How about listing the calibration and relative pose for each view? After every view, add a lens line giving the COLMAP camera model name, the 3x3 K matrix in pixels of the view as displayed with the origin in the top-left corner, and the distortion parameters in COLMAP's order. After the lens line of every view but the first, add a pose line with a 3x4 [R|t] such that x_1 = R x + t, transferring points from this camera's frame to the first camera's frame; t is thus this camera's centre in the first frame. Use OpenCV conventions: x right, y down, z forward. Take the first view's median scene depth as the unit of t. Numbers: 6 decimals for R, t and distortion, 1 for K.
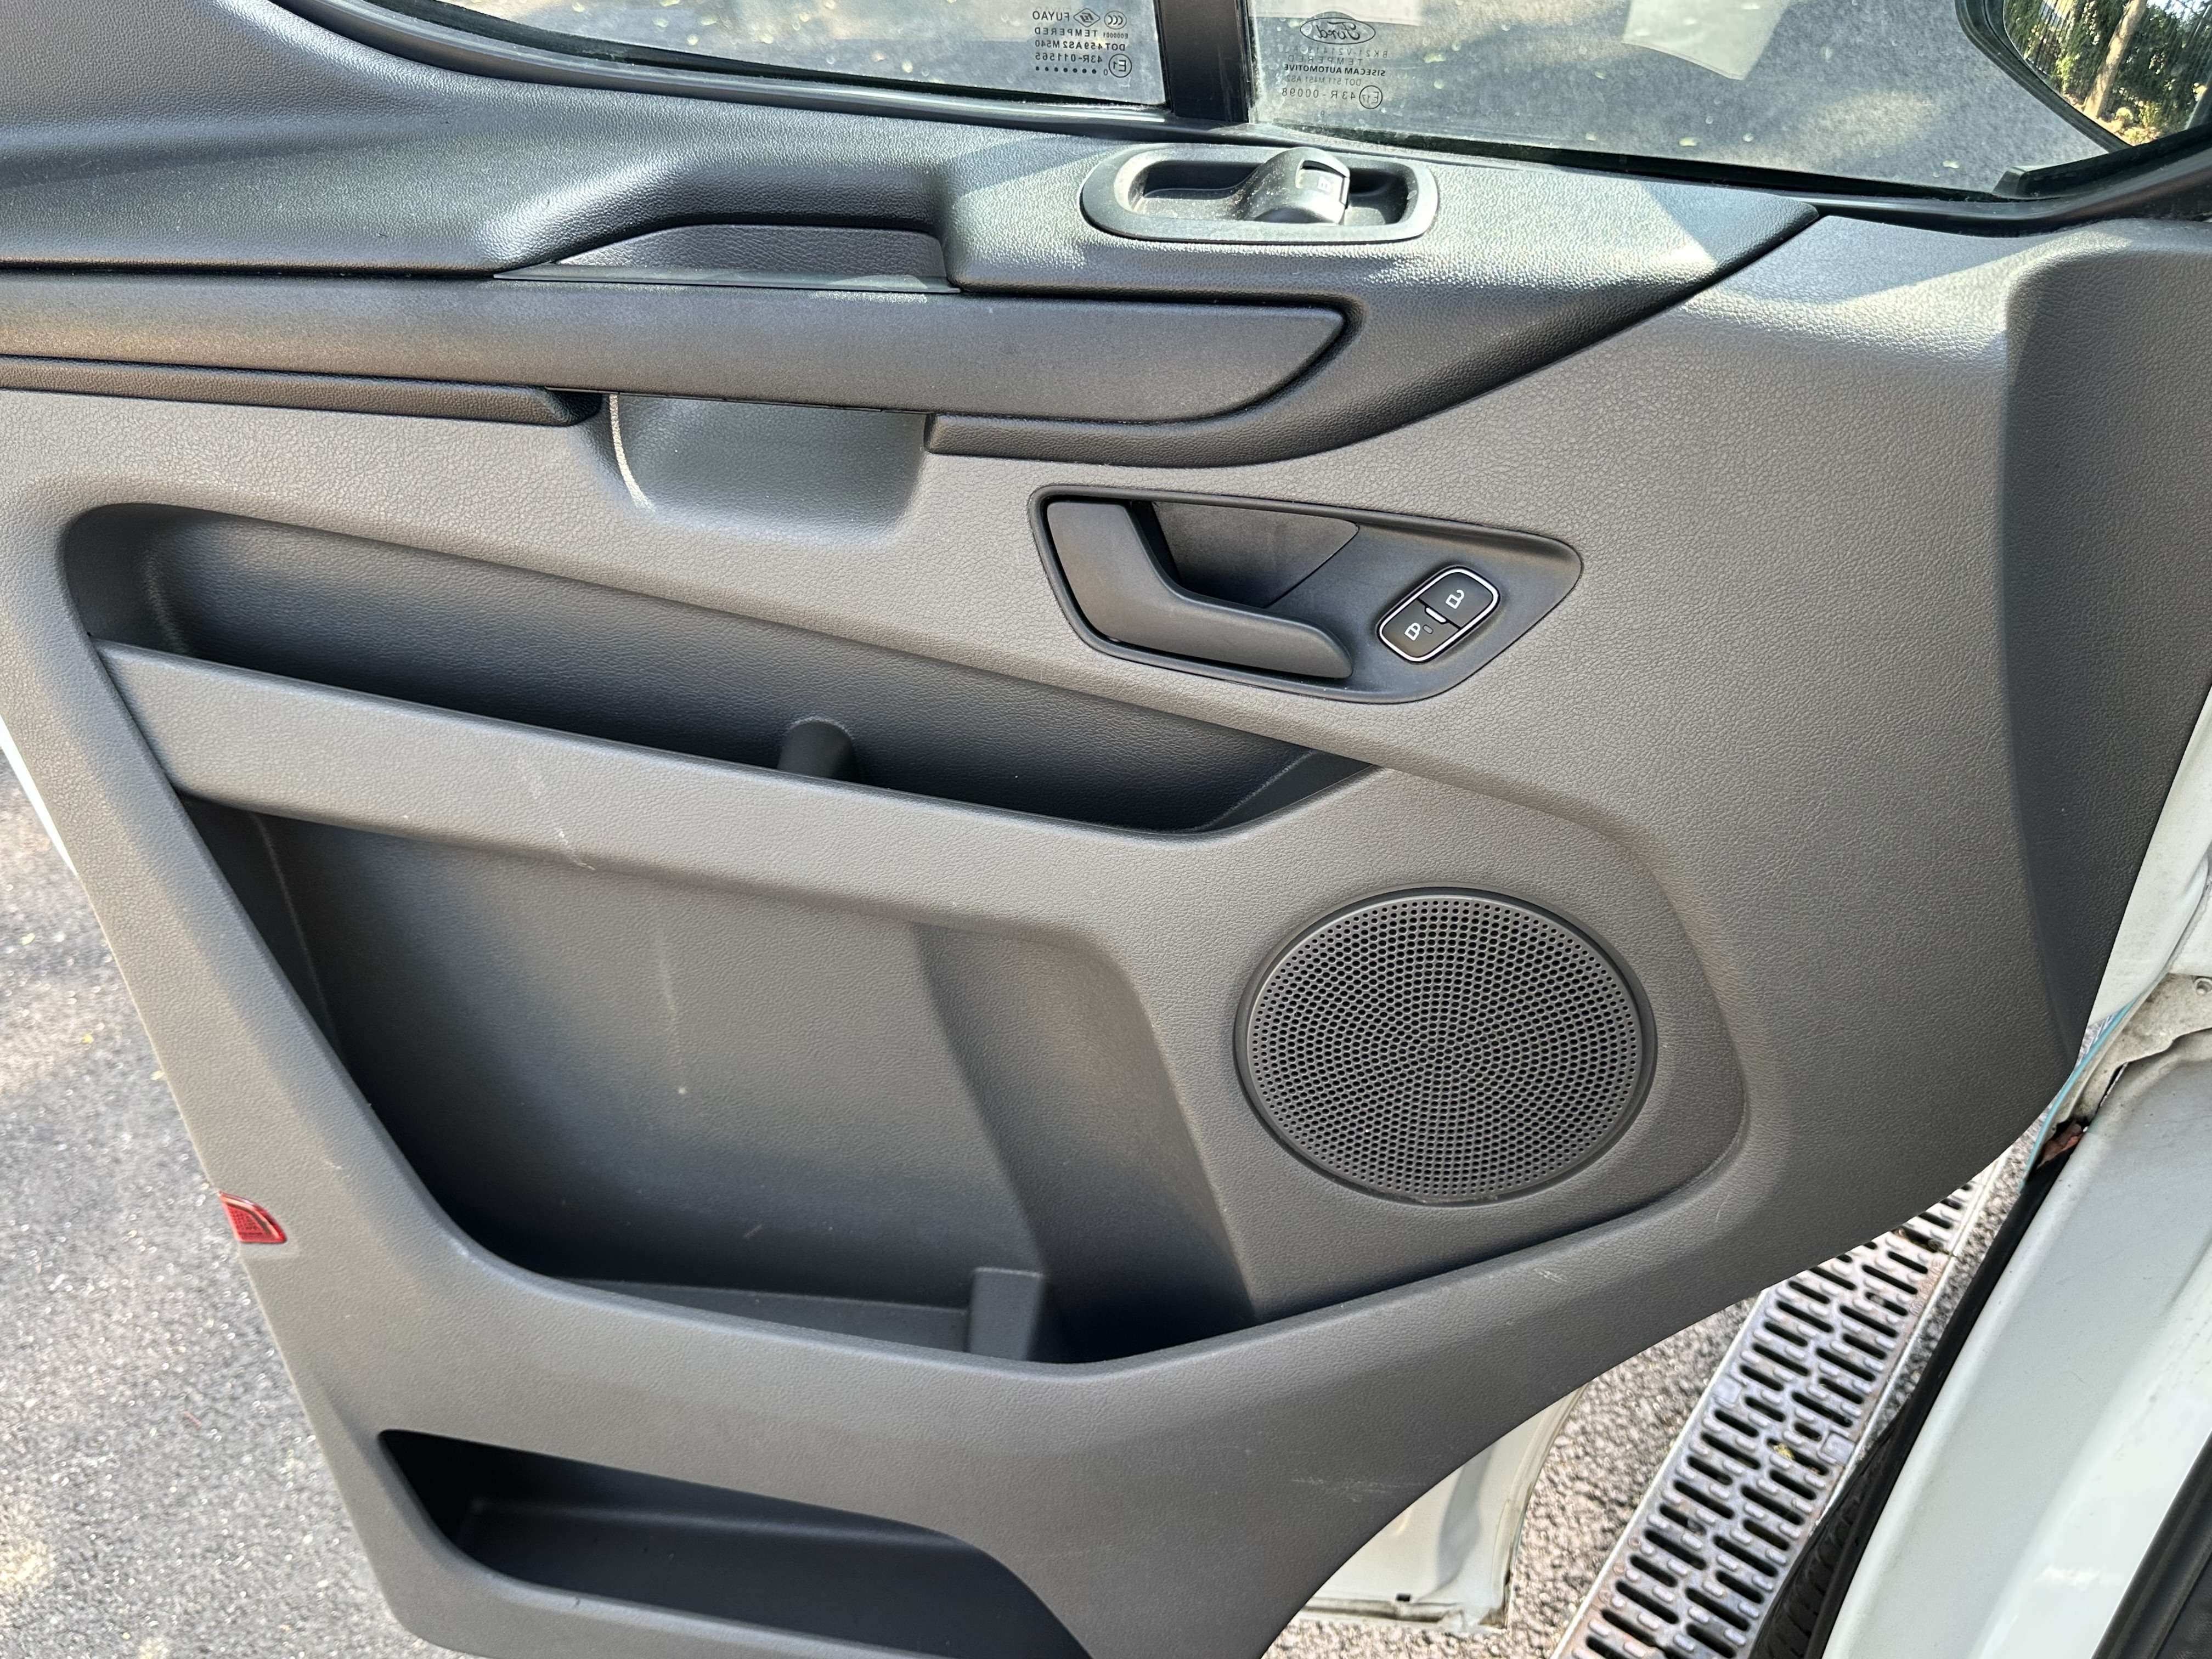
lens RADIAL K [[1785.8, 0, 1183.6], [0, 1785.8, 829.0], [0, 0, 1]] dist [0.058223, -0.001598]
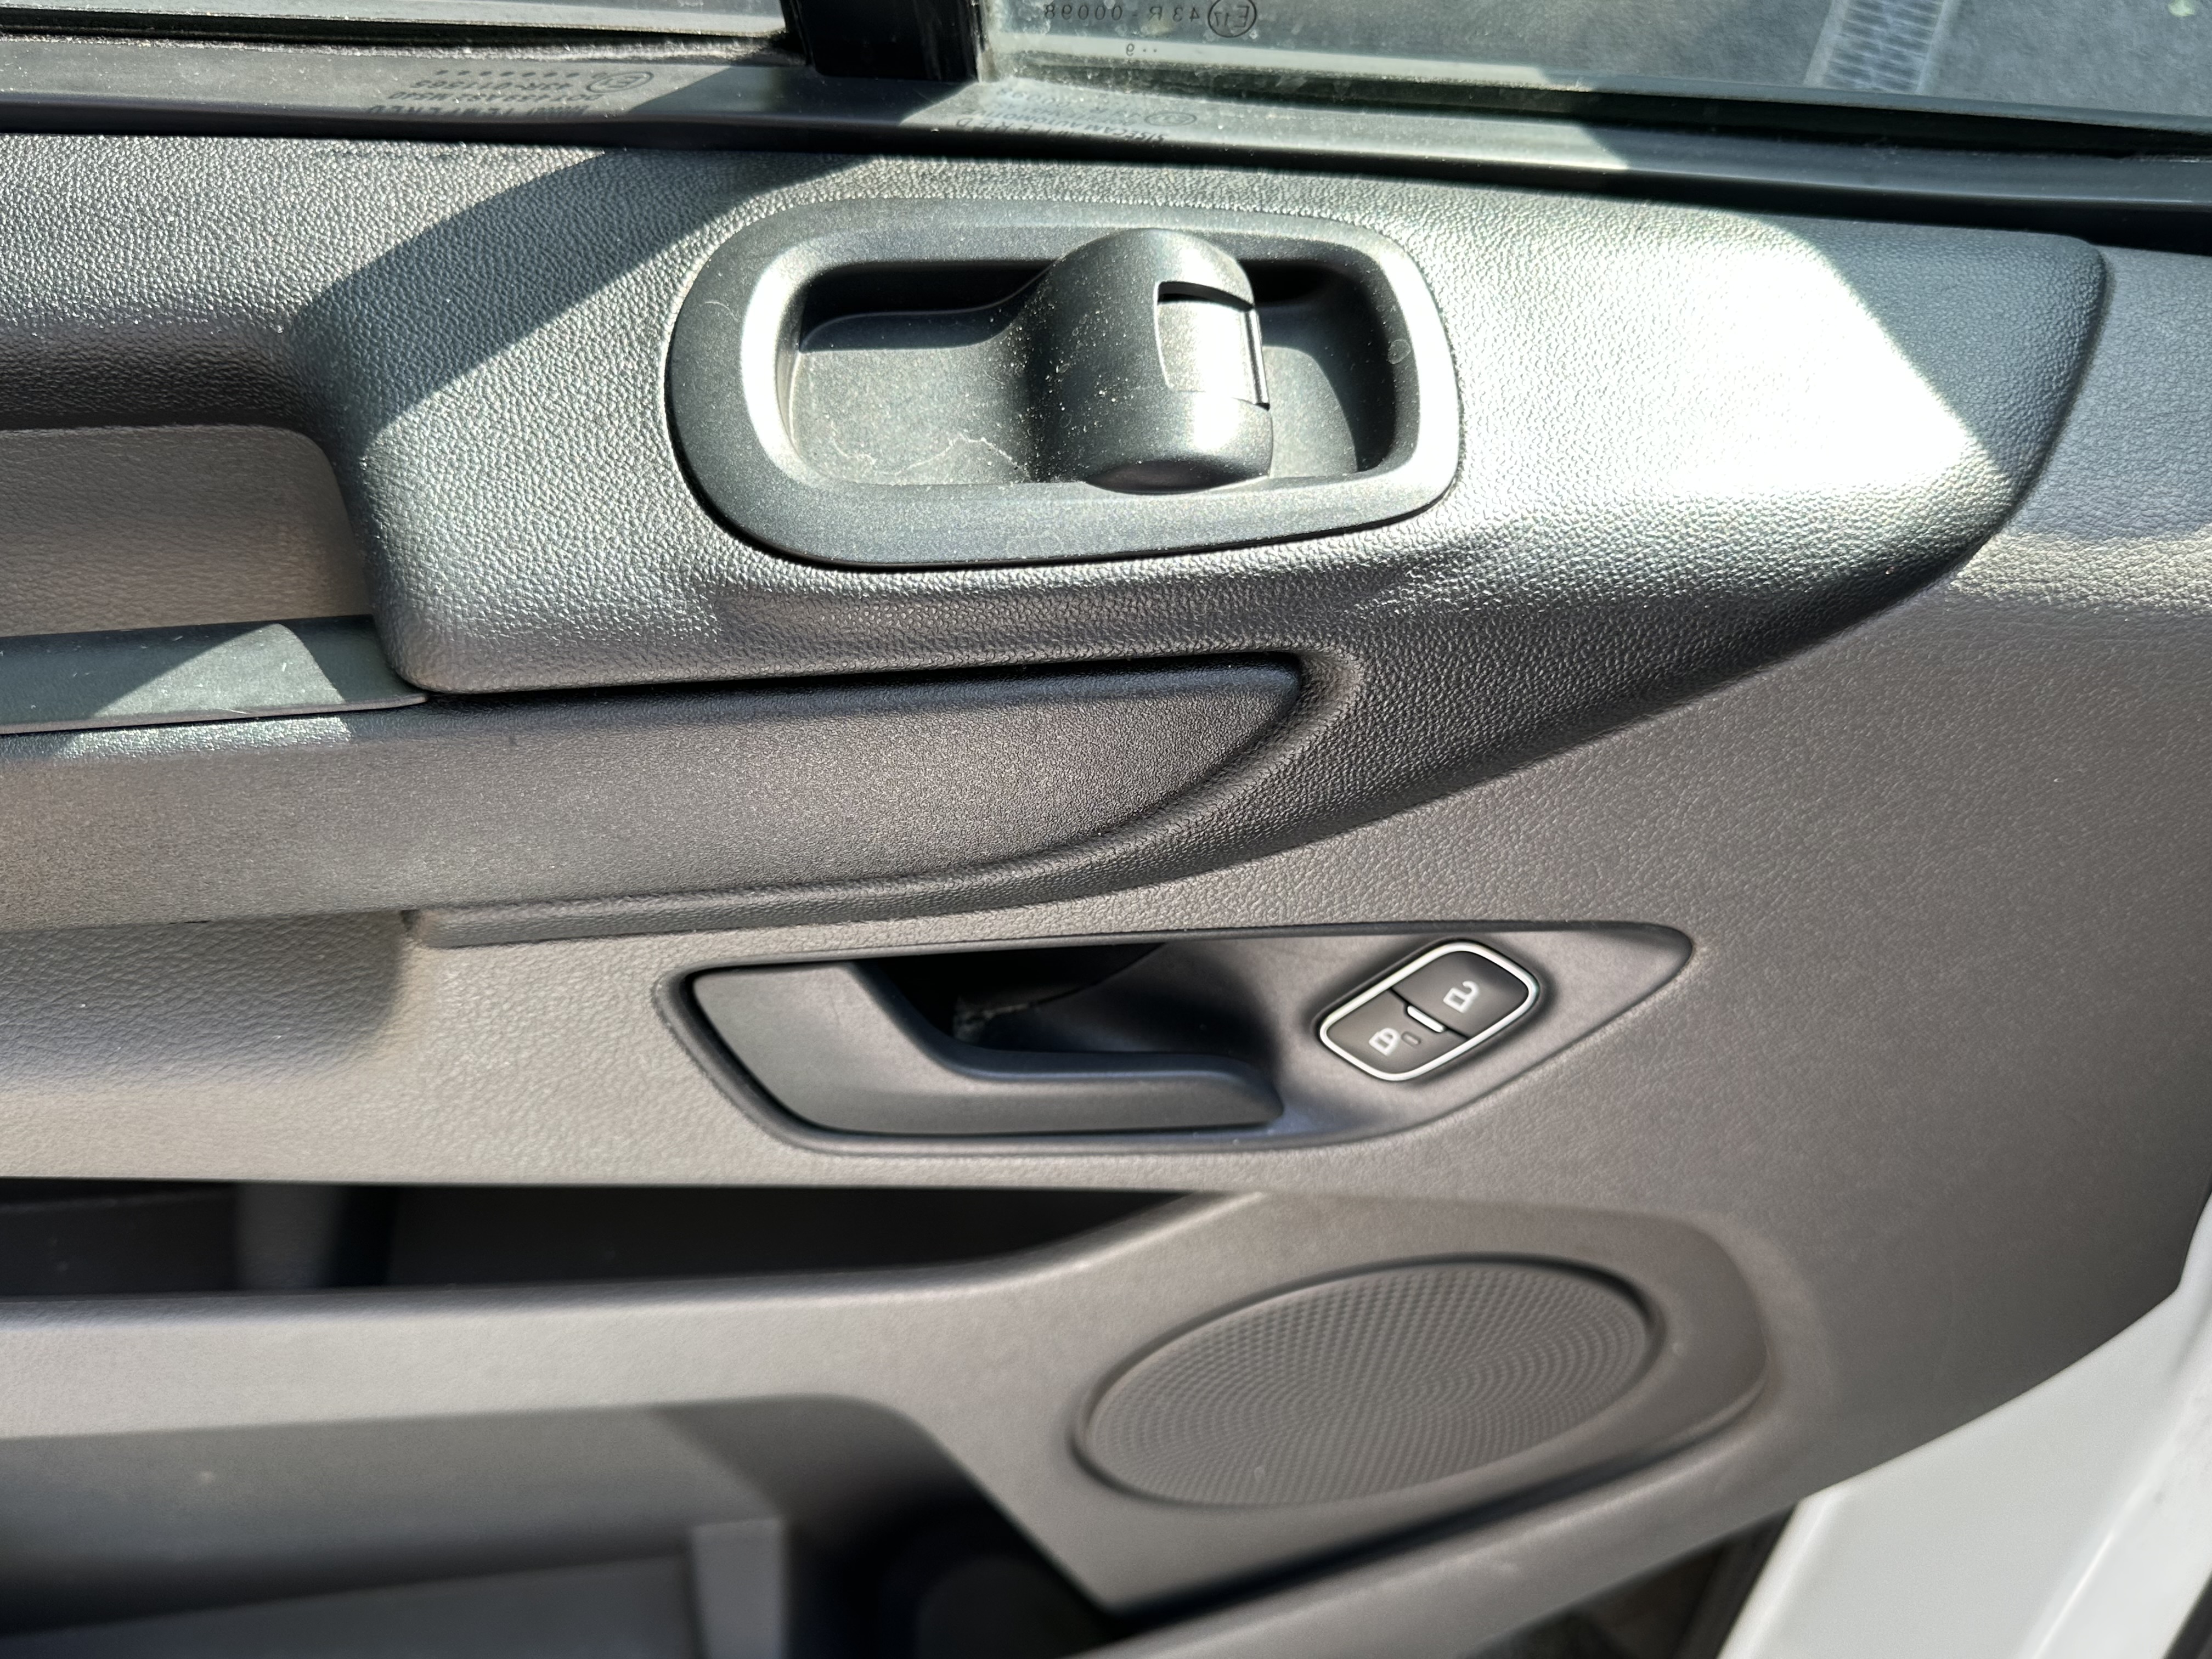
lens RADIAL K [[1785.8, 0, 1183.6], [0, 1785.8, 829.0], [0, 0, 1]] dist [0.058223, -0.001598]
pose [[0.965841, -0.161304, 0.202809, -0.041116], [0.084611, 0.936051, 0.341541, -0.393532], [-0.244931, -0.312714, 0.917725, 0.536427]]
